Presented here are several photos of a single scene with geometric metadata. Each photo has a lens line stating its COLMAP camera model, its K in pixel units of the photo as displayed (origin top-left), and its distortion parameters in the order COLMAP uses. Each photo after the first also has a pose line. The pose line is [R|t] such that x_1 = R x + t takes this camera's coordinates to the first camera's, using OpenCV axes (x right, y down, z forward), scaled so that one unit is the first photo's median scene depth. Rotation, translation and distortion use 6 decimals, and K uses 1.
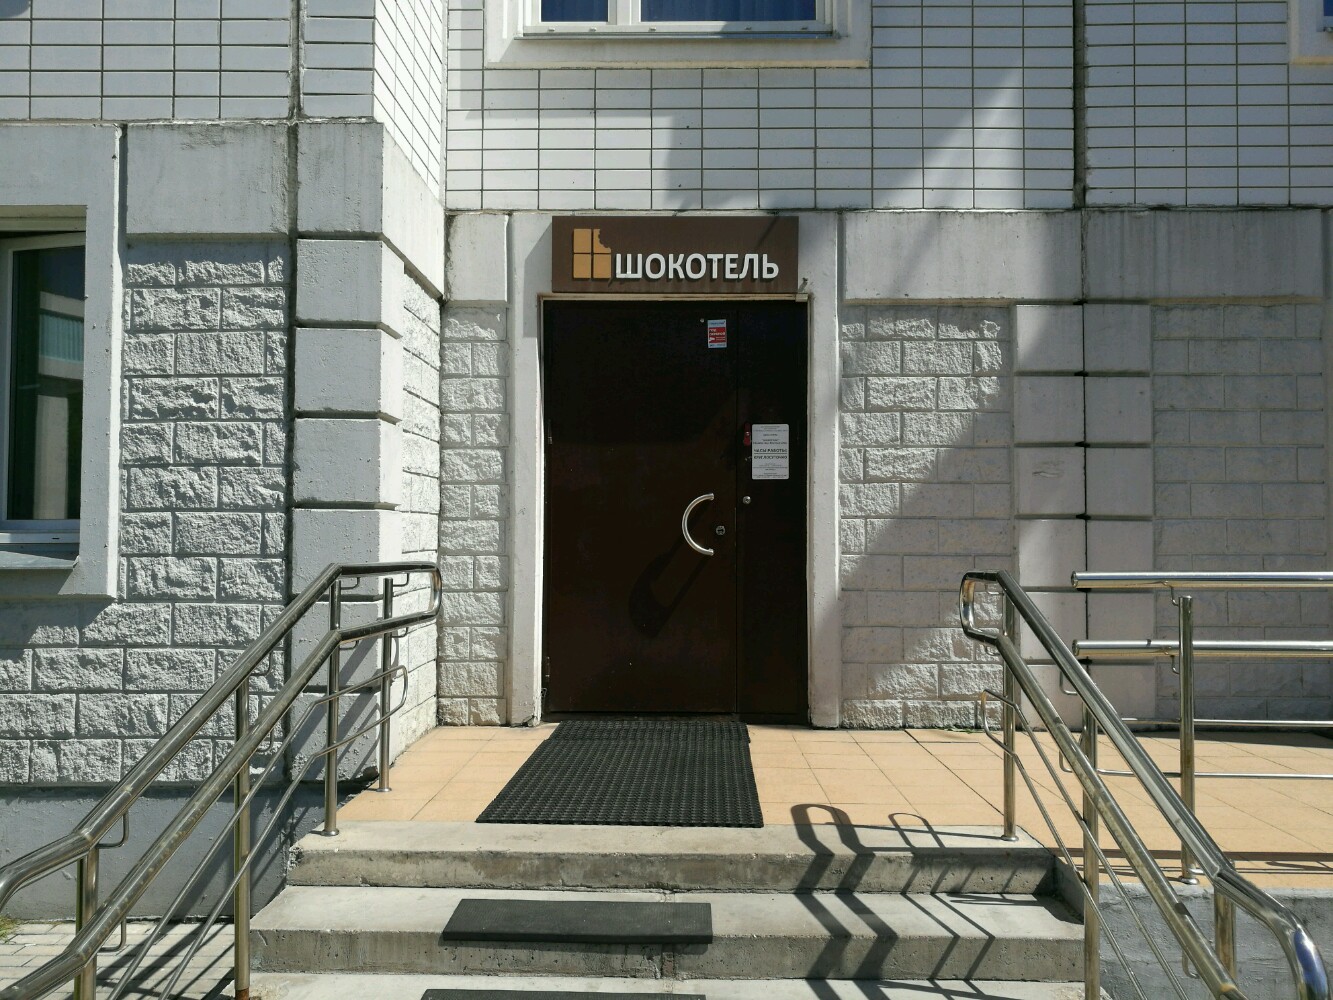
lens RADIAL K [[1050.9, 0, 666.9], [0, 1050.9, 491.8], [0, 0, 1]] dist [0.000368, -0.005310]
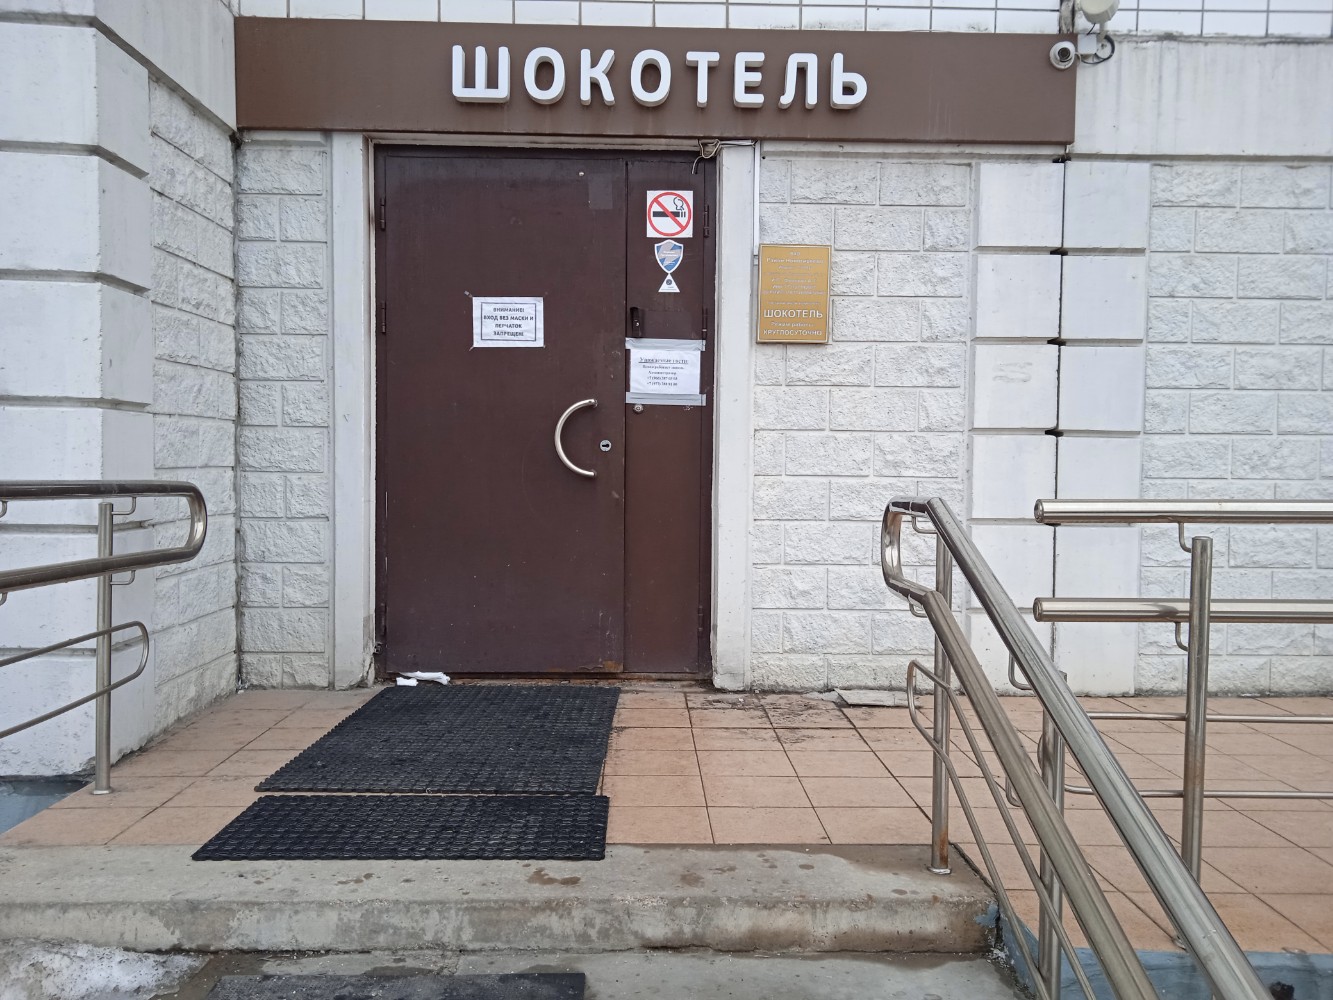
lens RADIAL K [[1097.7, 0, 667.0], [0, 1097.7, 498.2], [0, 0, 1]] dist [0.033646, -0.016670]
pose [[0.999118, 0.007462, 0.041321, 0.067038], [-0.010655, 0.996927, 0.077613, 0.011797], [-0.040615, -0.077985, 0.996127, 0.170827]]
